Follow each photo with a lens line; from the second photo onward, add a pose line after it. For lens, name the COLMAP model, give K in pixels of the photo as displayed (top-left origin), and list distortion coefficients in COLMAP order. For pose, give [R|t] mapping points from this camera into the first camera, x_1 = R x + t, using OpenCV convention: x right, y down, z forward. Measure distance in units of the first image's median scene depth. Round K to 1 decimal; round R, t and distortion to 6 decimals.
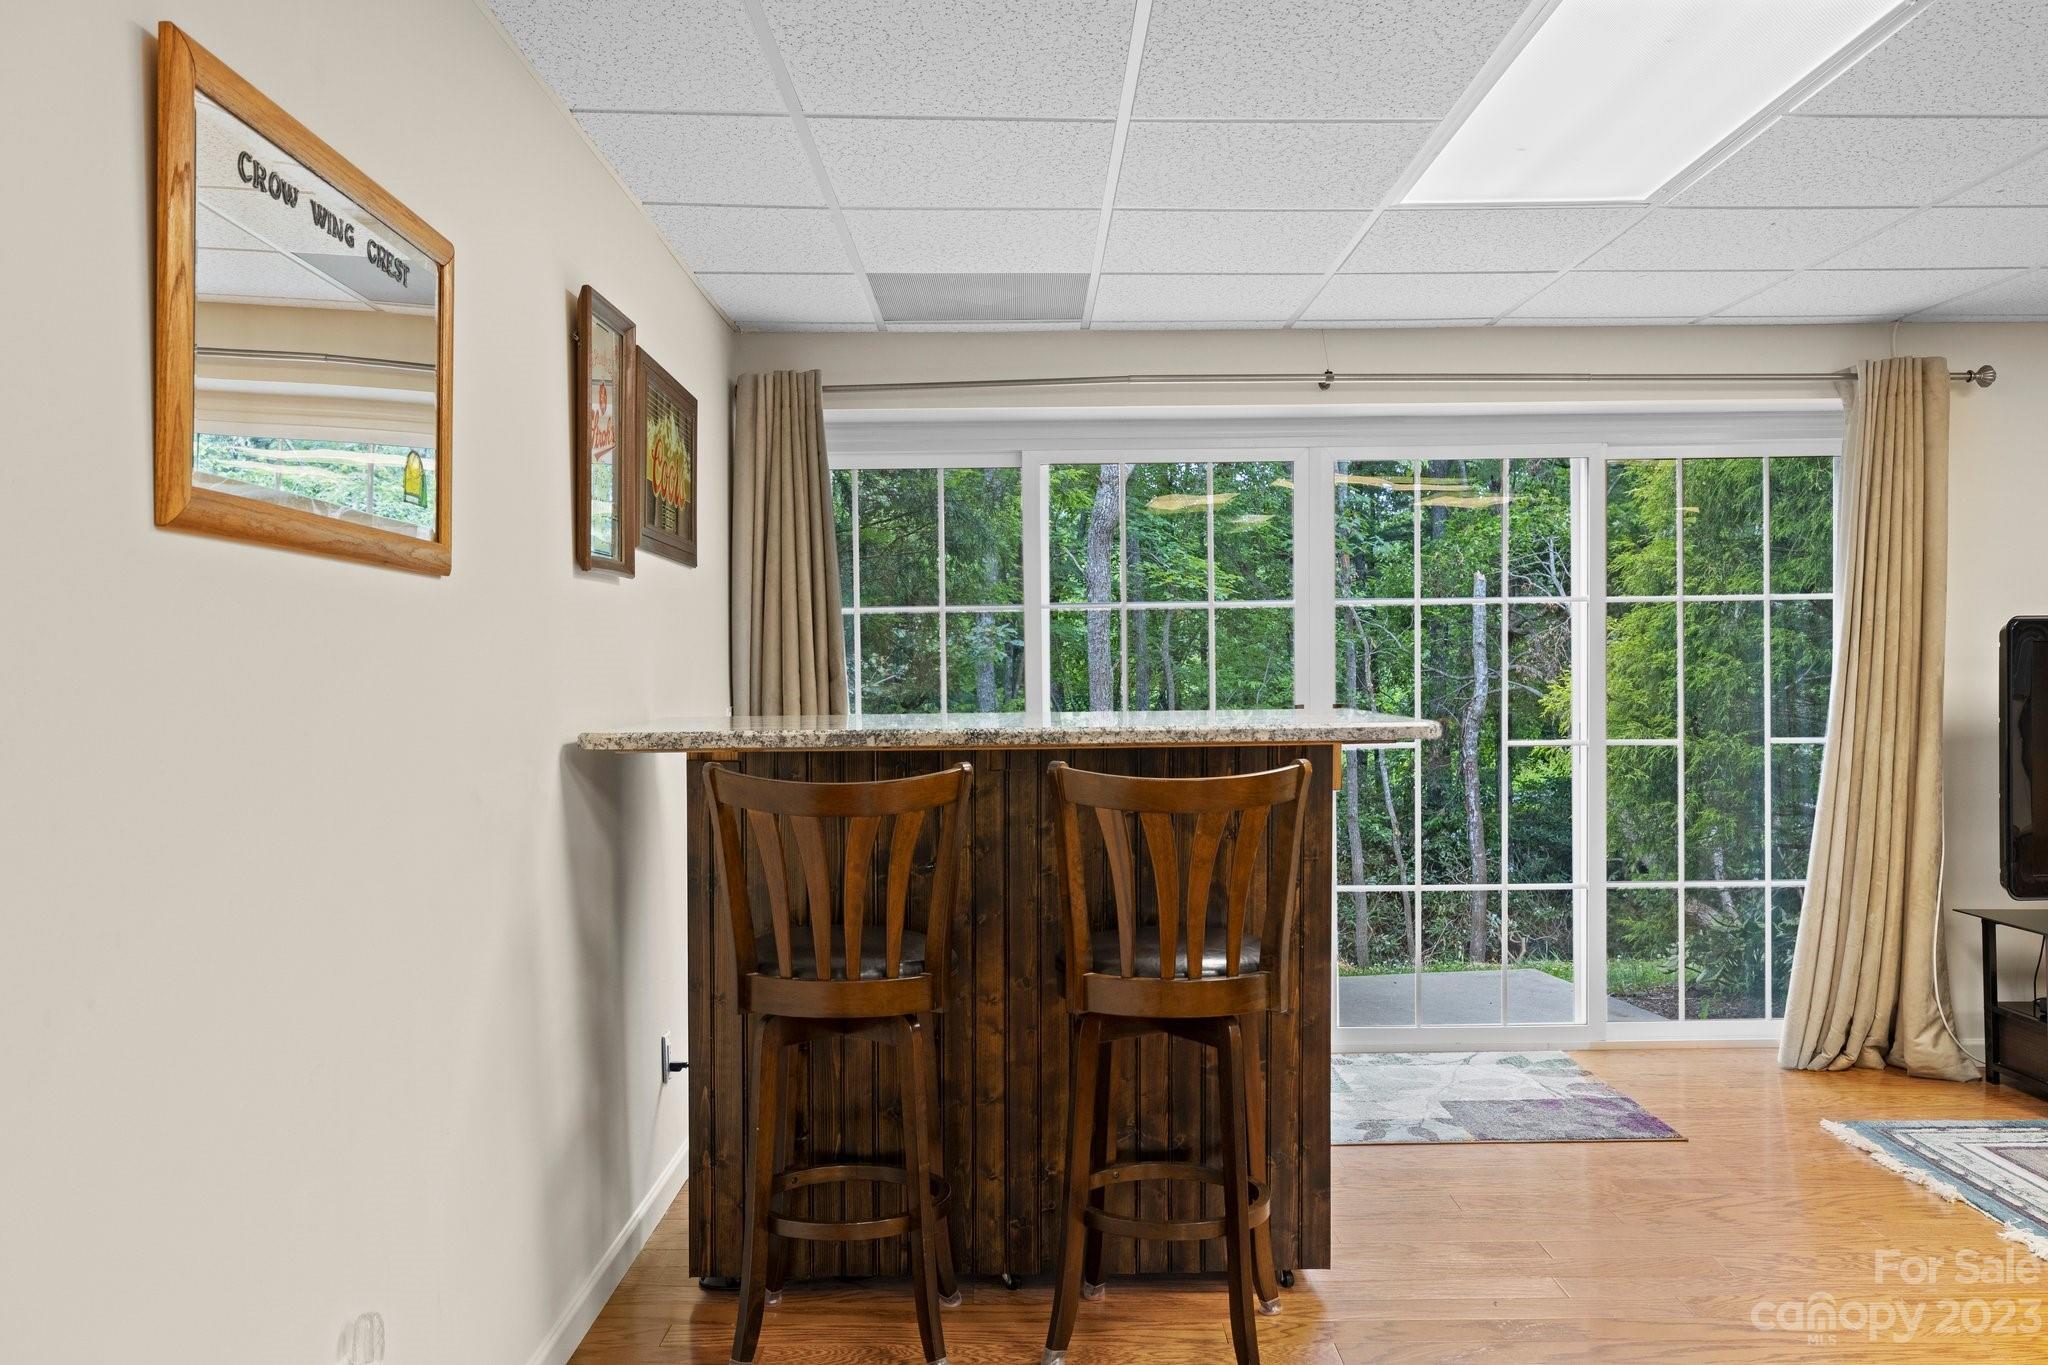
lens RADIAL K [[1691.0, 0, 1023.9], [0, 1691.0, 684.7], [0, 0, 1]] dist [0.011668, 0.002326]
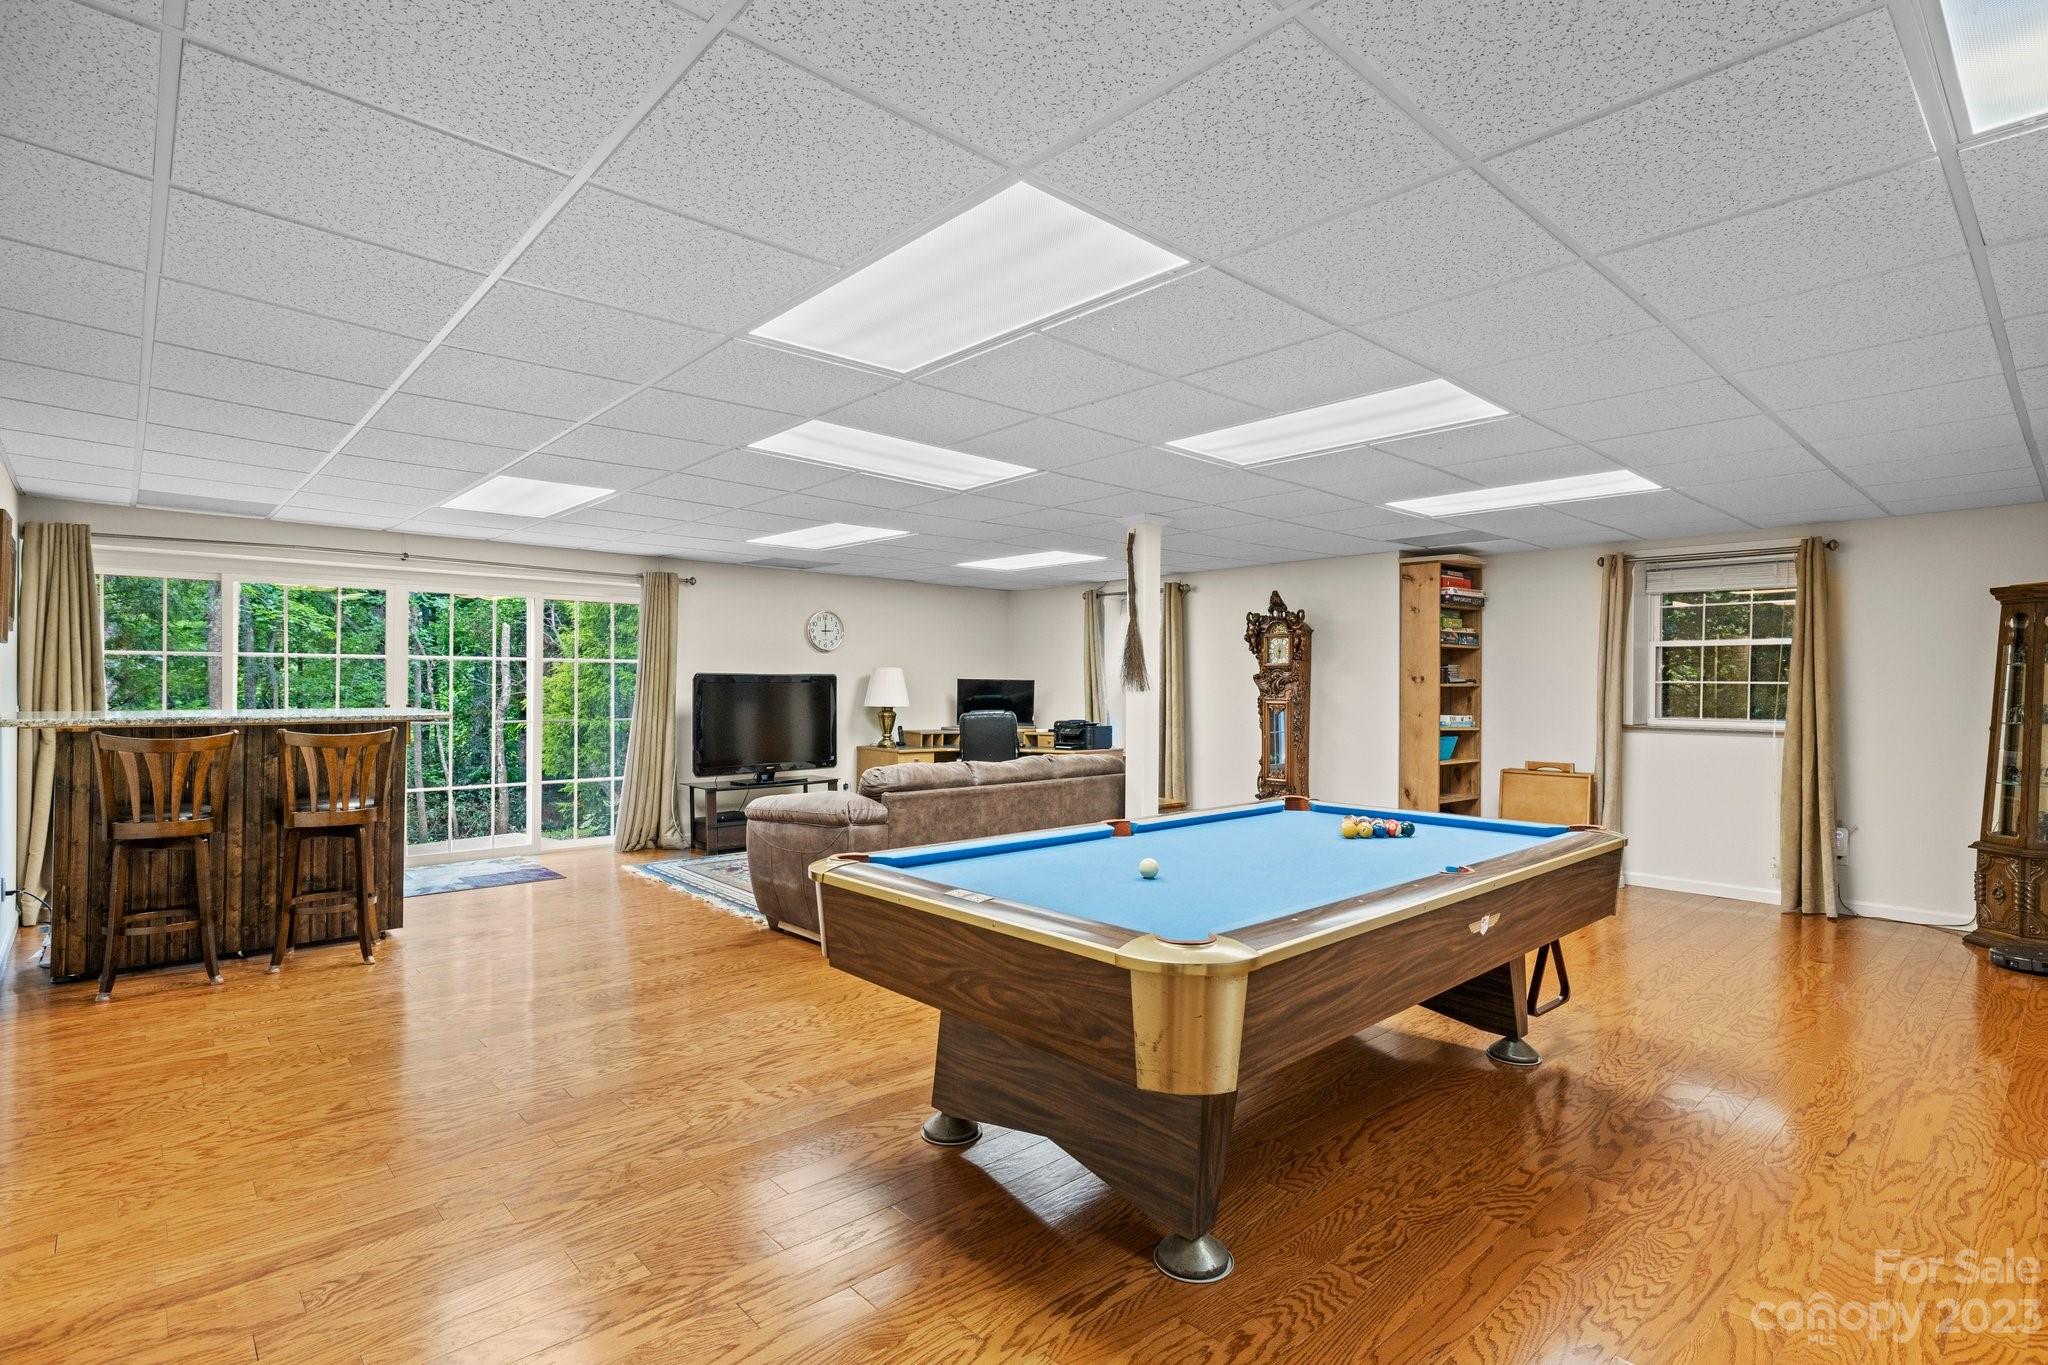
lens RADIAL K [[979.6, 0, 1013.7], [0, 979.6, 689.9], [0, 0, 1]] dist [-0.000792, 0.000760]
pose [[0.739967, 0.011422, 0.672546, -0.130964], [-0.011299, 0.999926, -0.004550, -0.015964], [-0.672548, -0.004232, 0.740041, -0.691195]]
